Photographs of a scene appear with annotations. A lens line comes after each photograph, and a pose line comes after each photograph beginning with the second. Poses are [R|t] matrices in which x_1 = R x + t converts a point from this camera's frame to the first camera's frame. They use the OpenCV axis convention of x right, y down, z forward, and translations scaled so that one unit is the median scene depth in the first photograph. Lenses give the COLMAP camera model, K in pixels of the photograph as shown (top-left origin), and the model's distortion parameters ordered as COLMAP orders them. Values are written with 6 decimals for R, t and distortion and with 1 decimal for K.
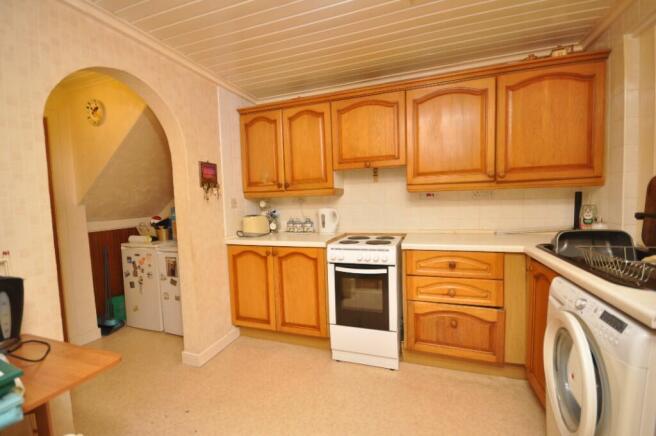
lens RADIAL K [[284.7, 0, 328.0], [0, 284.7, 218.0], [0, 0, 1]] dist [0.001648, 0.000107]
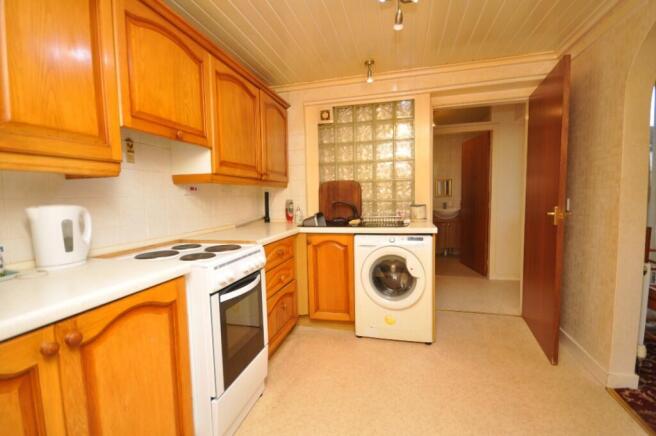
lens RADIAL K [[284.7, 0, 328.0], [0, 284.7, 218.0], [0, 0, 1]] dist [0.001648, 0.000107]
pose [[-0.075397, -0.037922, 0.996432, -0.579878], [0.085694, 0.995333, 0.044365, -0.000308], [-0.993465, 0.088733, -0.071795, 0.795514]]
